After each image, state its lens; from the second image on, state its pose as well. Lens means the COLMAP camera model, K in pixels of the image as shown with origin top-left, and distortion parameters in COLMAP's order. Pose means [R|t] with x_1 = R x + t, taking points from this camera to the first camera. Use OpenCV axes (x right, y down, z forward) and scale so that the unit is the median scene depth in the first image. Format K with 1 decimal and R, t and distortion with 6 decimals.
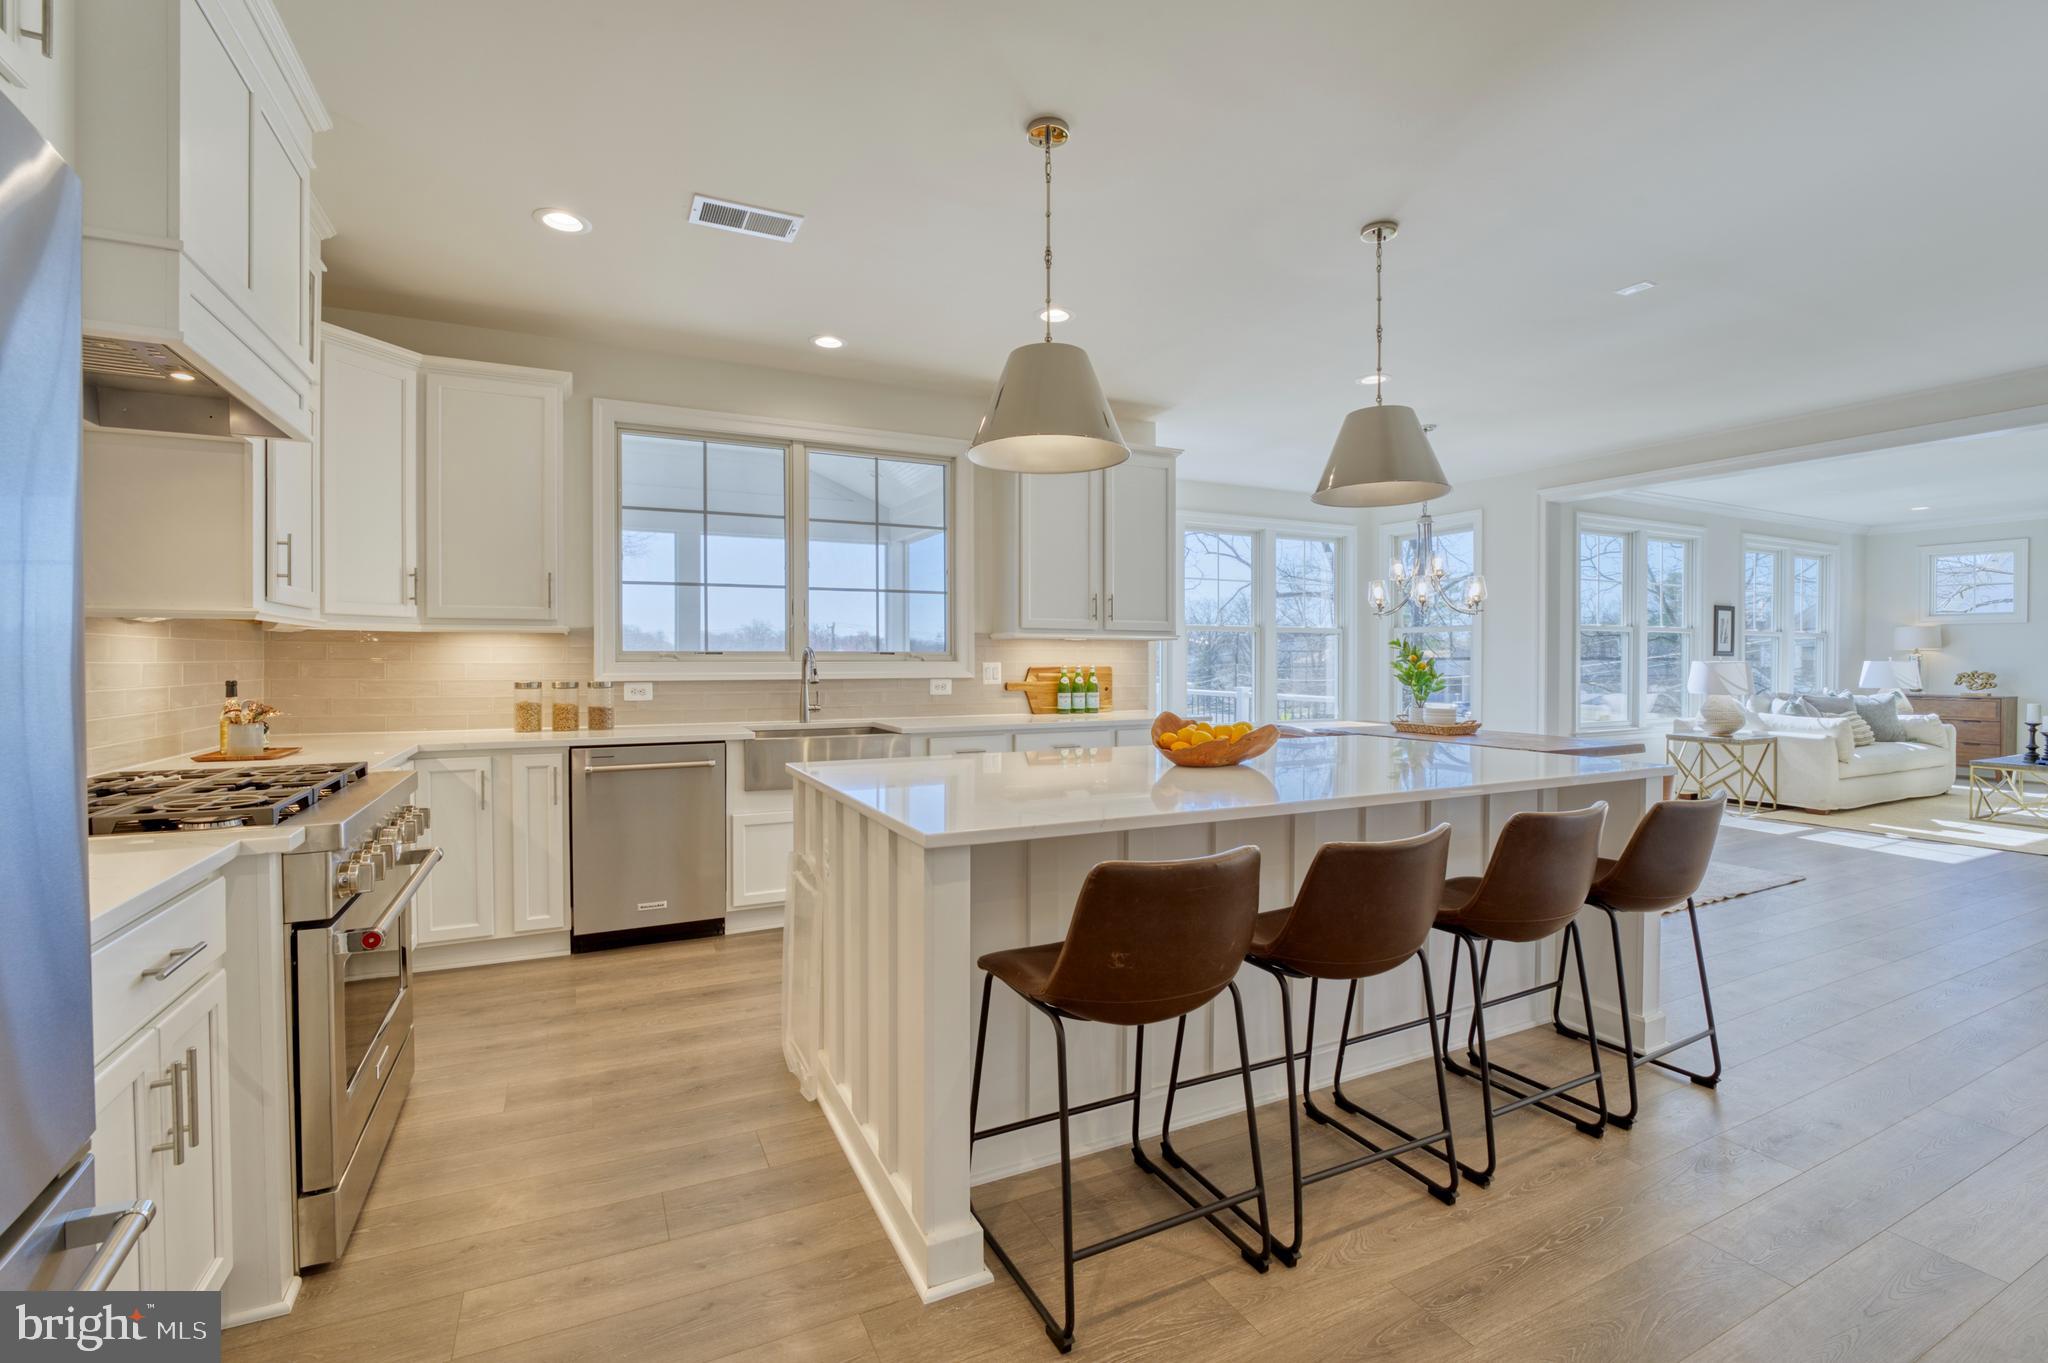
lens RADIAL K [[886.7, 0, 1025.8], [0, 886.7, 661.9], [0, 0, 1]] dist [-0.015533, 0.000087]
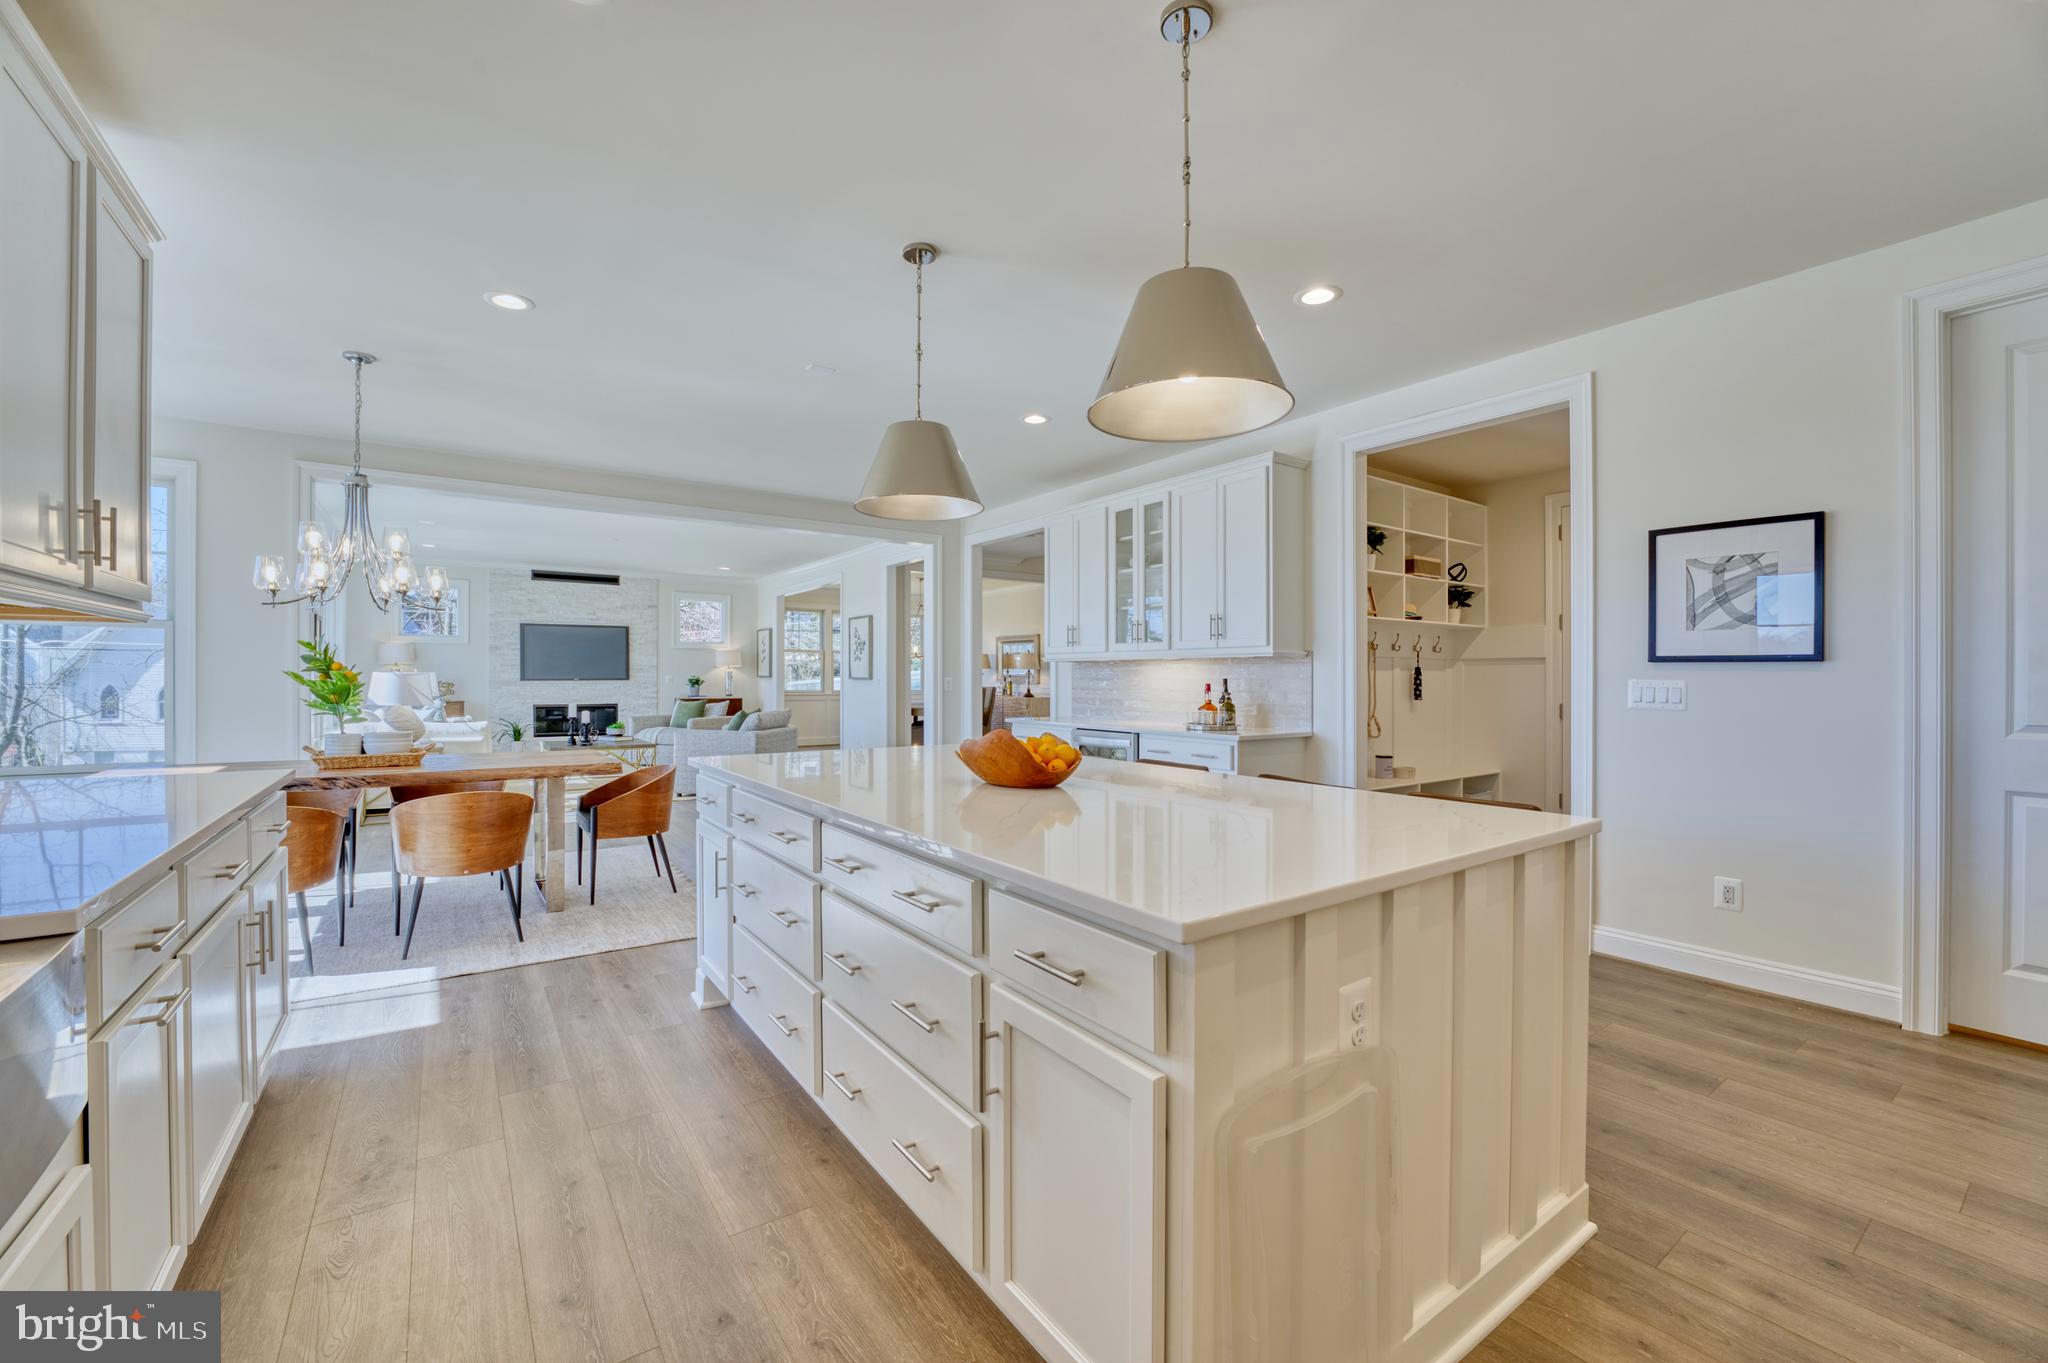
lens RADIAL K [[824.3, 0, 1006.7], [0, 824.3, 683.5], [0, 0, 1]] dist [-0.026683, 0.000051]
pose [[-0.142405, -0.009500, 0.989763, -0.246288], [-0.001698, 0.999955, 0.009353, 0.001496], [-0.989807, -0.000349, -0.142415, 0.442268]]
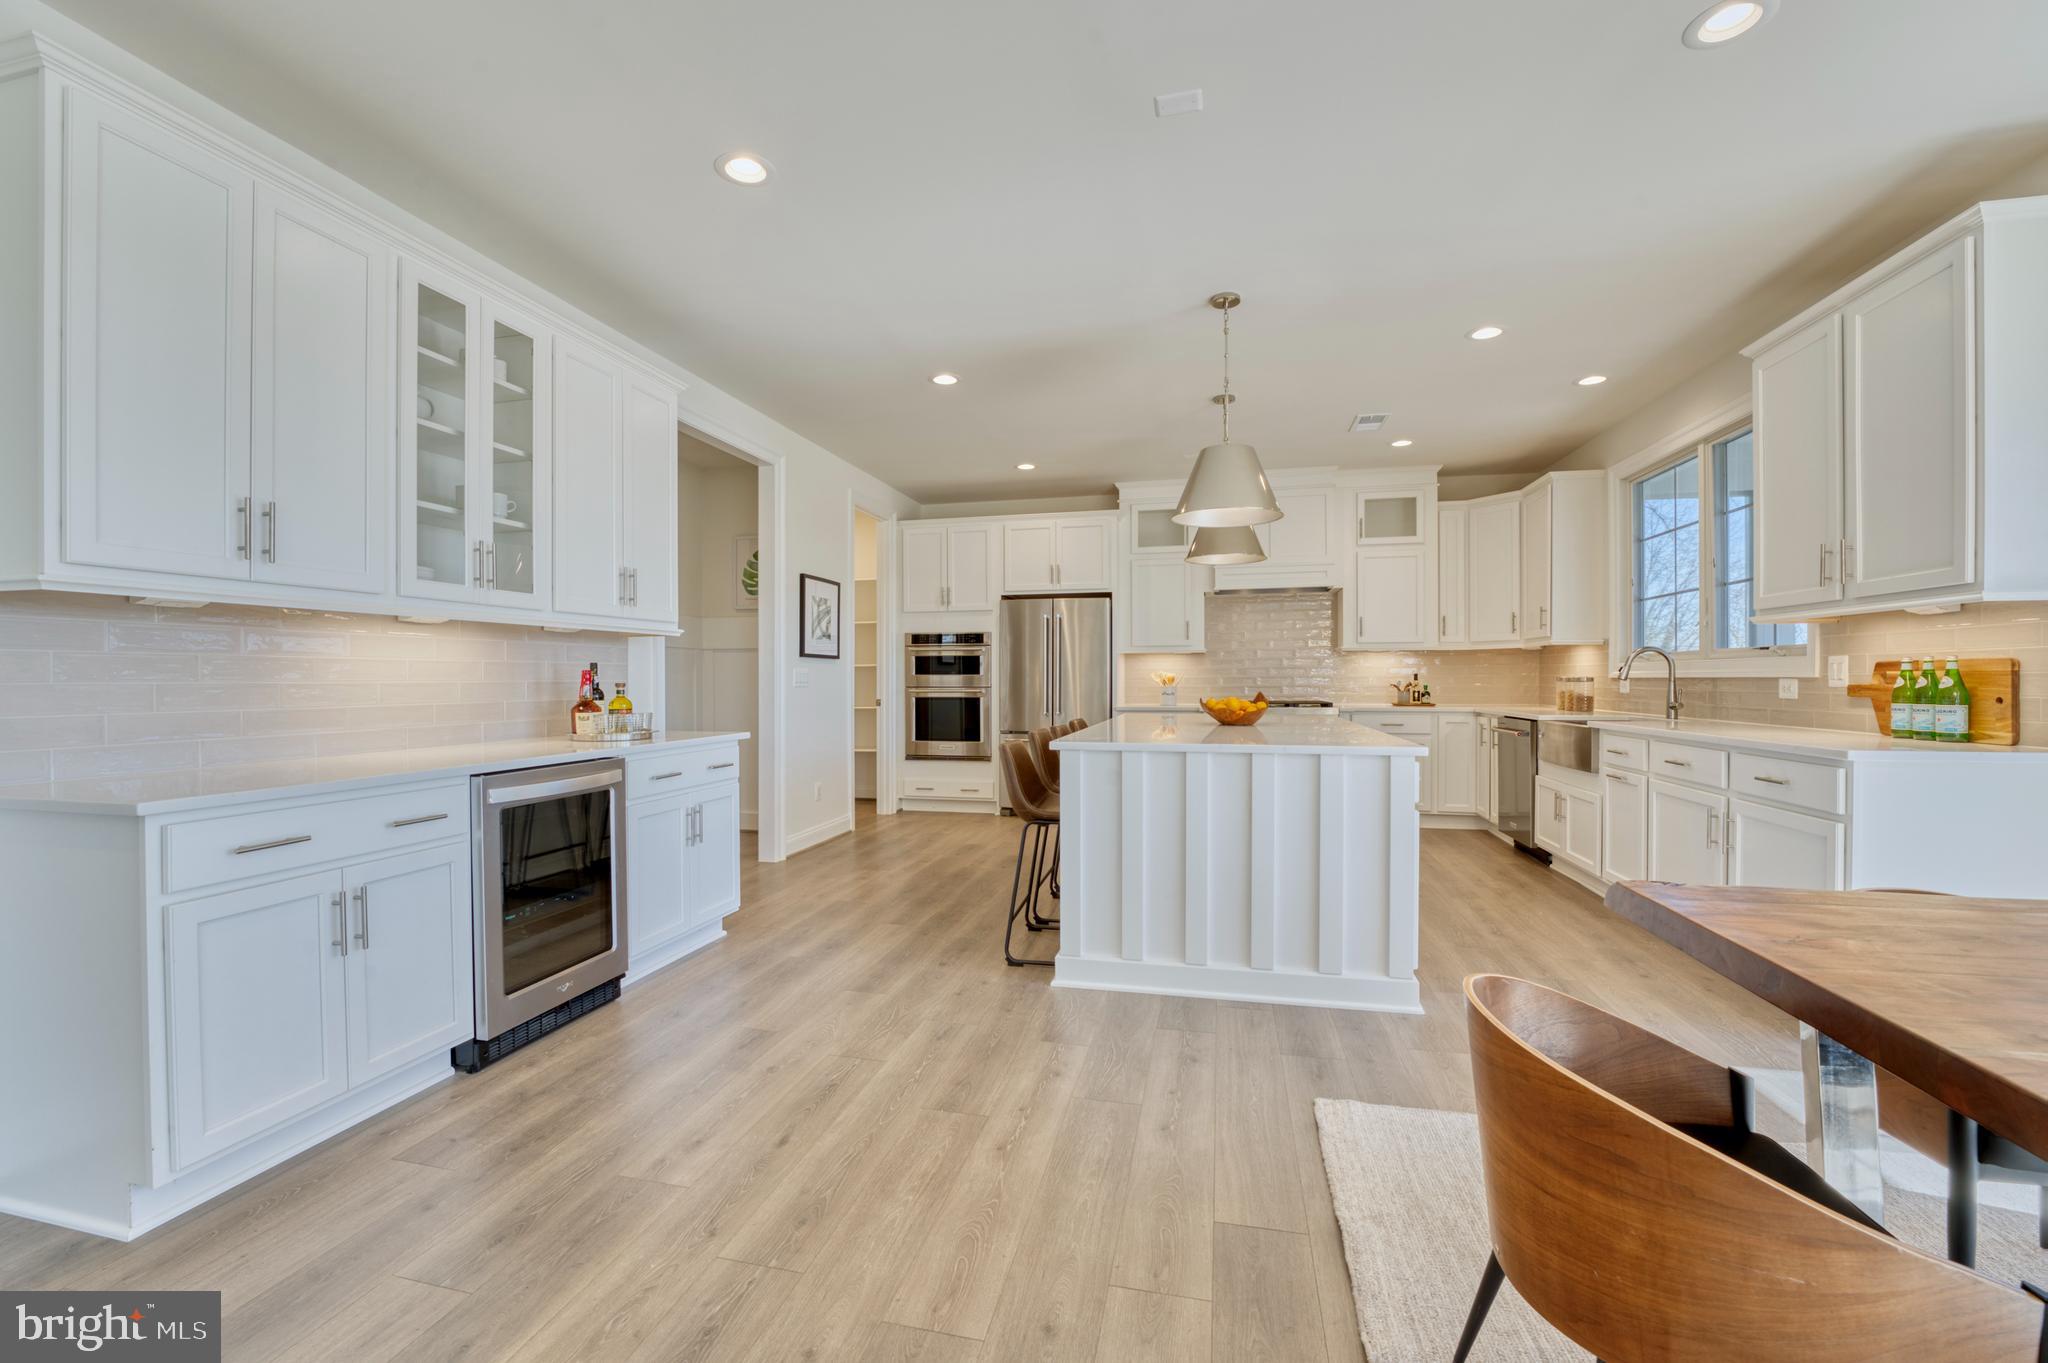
lens RADIAL K [[843.7, 0, 1015.6], [0, 843.7, 685.0], [0, 0, 1]] dist [-0.022763, 0.000435]
pose [[-0.642680, 0.007453, -0.766098, 0.625292], [0.001550, 0.999963, 0.008428, 0.012241], [0.766133, 0.004229, -0.642668, 0.648841]]
